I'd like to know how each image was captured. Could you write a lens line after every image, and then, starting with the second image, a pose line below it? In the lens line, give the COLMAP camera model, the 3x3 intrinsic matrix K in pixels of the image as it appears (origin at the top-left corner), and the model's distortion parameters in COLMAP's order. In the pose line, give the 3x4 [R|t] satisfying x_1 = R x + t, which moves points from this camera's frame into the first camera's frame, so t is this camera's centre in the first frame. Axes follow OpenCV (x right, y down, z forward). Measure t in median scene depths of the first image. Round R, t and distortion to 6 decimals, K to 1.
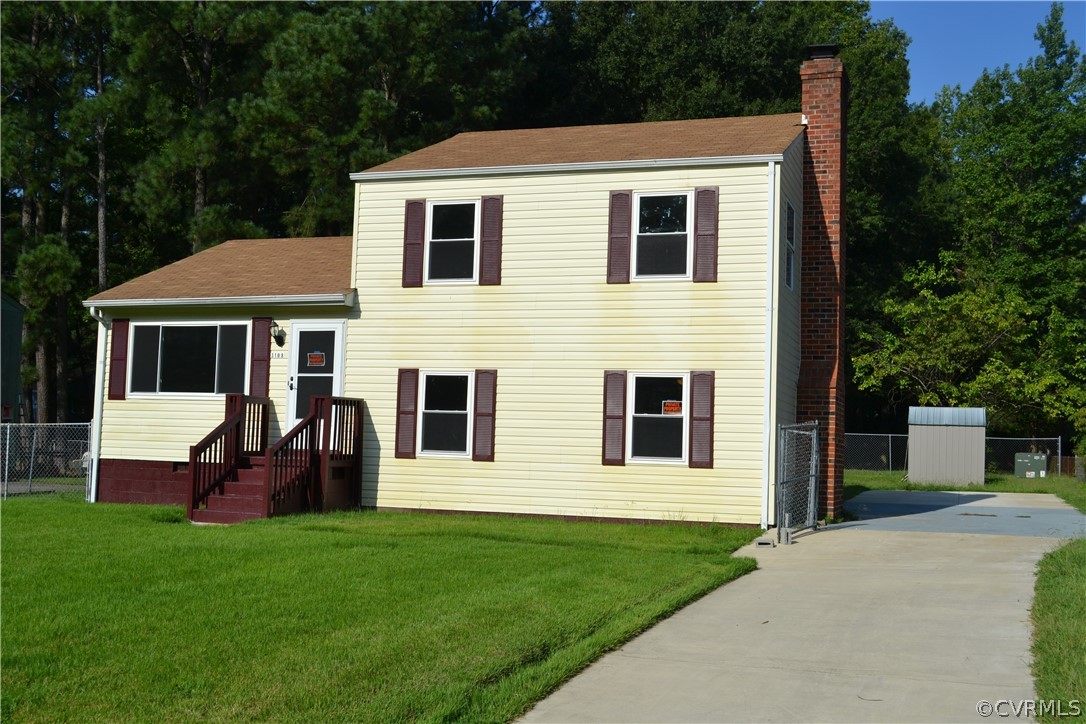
lens RADIAL K [[1238.0, 0, 543.9], [0, 1238.0, 365.6], [0, 0, 1]] dist [-0.055077, 0.020293]
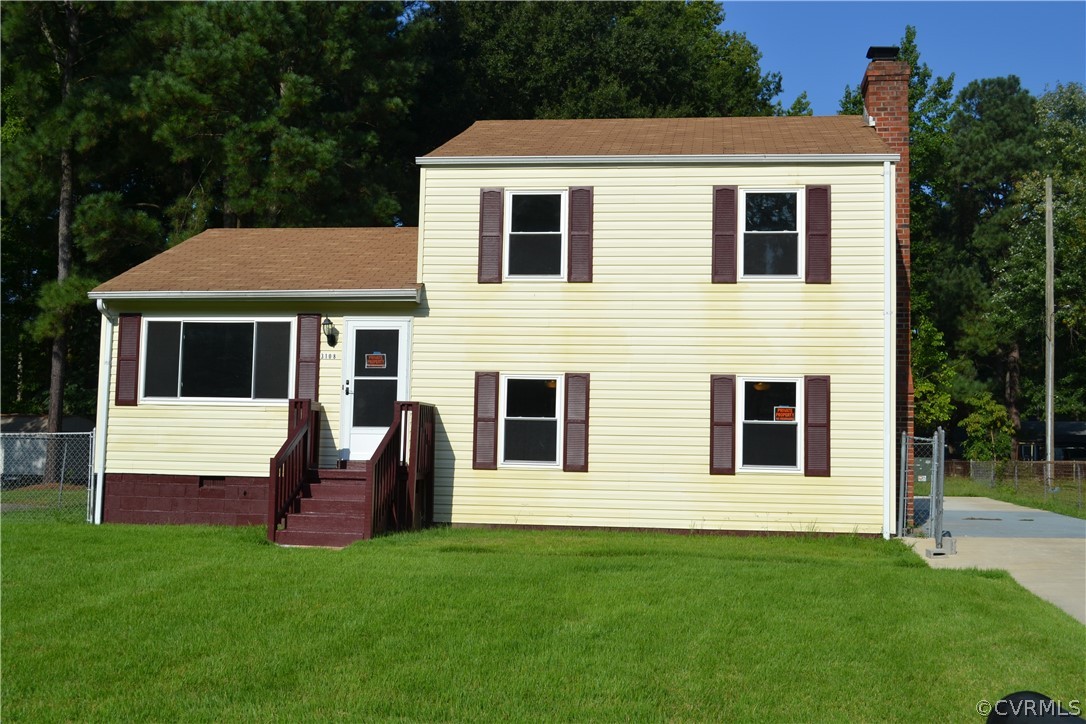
lens RADIAL K [[1238.0, 0, 543.9], [0, 1238.0, 365.6], [0, 0, 1]] dist [-0.055077, 0.020293]
pose [[0.980761, 0.006352, 0.195108, -0.238687], [-0.005300, 0.999968, -0.005914, 0.003026], [-0.195139, 0.004766, 0.980764, 0.087376]]
